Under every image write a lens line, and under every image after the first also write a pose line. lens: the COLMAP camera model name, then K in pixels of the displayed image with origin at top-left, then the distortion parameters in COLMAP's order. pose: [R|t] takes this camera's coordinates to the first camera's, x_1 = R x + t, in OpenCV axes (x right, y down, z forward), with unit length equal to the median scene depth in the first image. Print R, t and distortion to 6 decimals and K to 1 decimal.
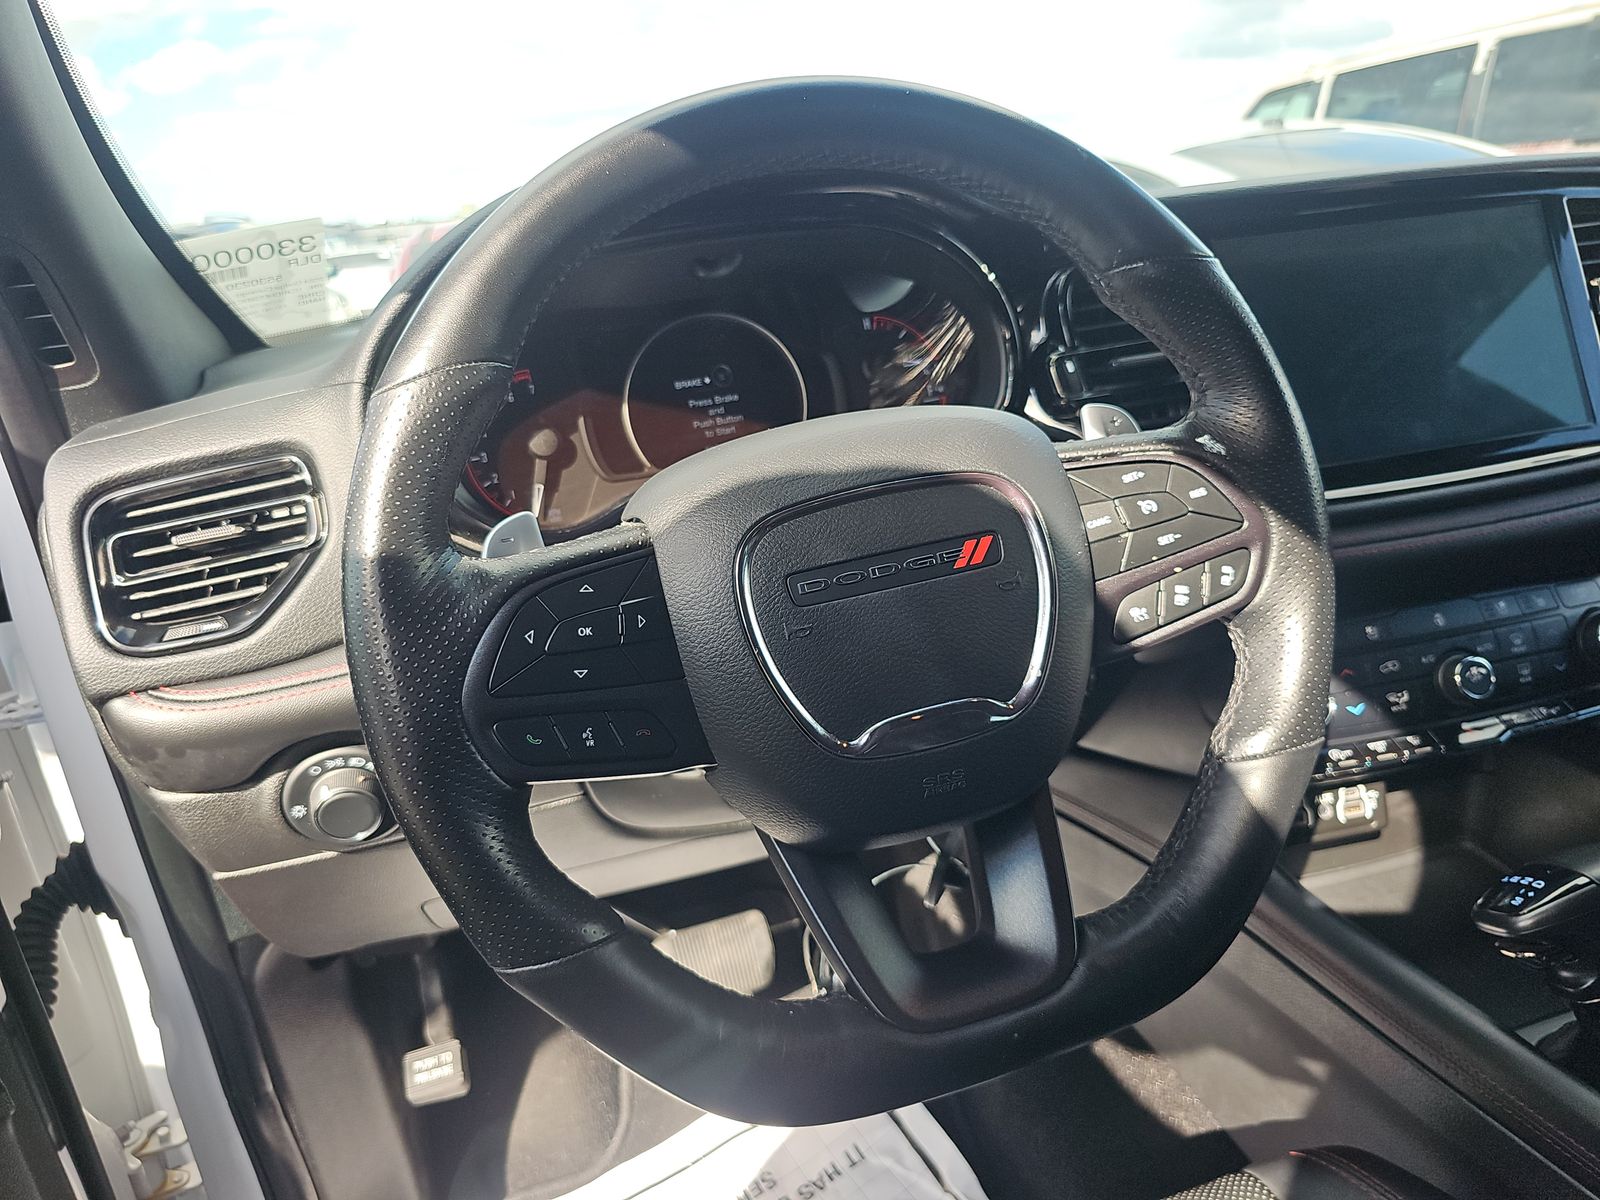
lens RADIAL K [[1085.4, 0, 799.9], [0, 1085.4, 574.5], [0, 0, 1]] dist [-0.002433, -0.005367]
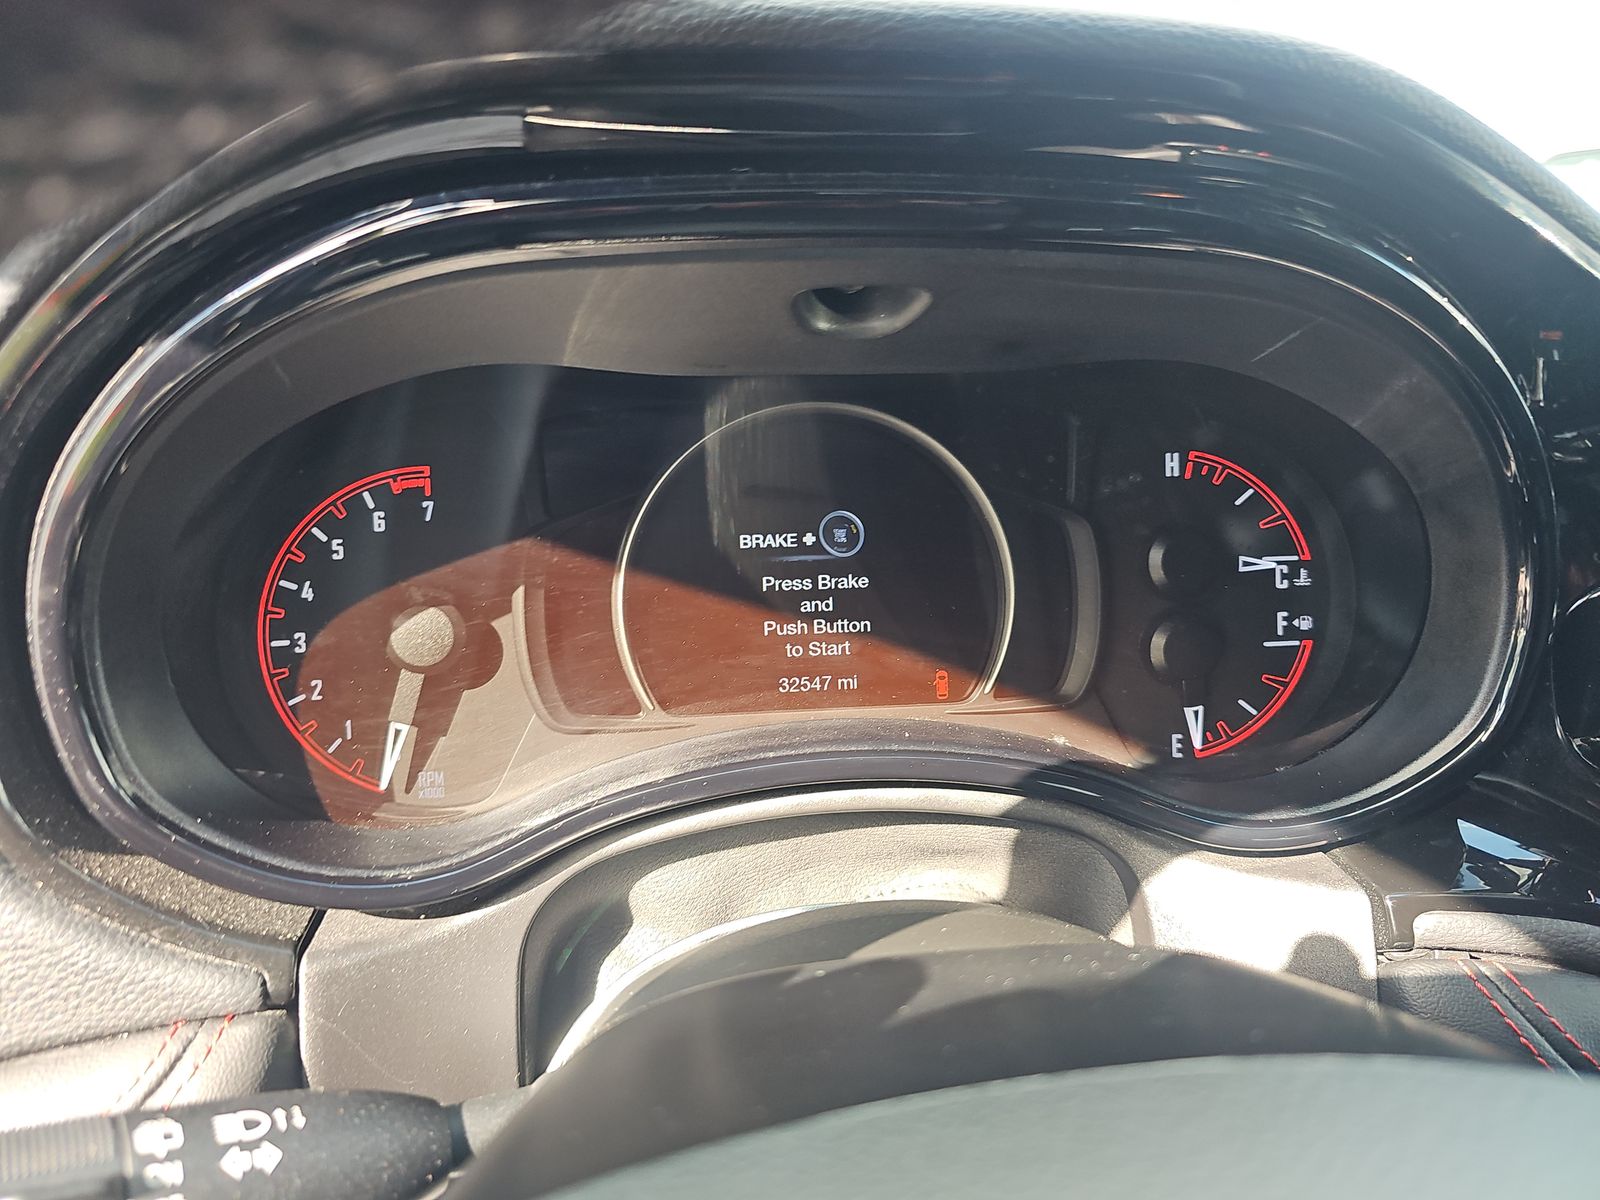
lens RADIAL K [[1050.1, 0, 794.2], [0, 1050.1, 591.7], [0, 0, 1]] dist [0.056045, -0.054903]
pose [[0.973704, 0.186614, -0.130676, -0.030217], [-0.179614, 0.981682, 0.063557, -0.199368], [0.140143, -0.038415, 0.989386, 0.590784]]
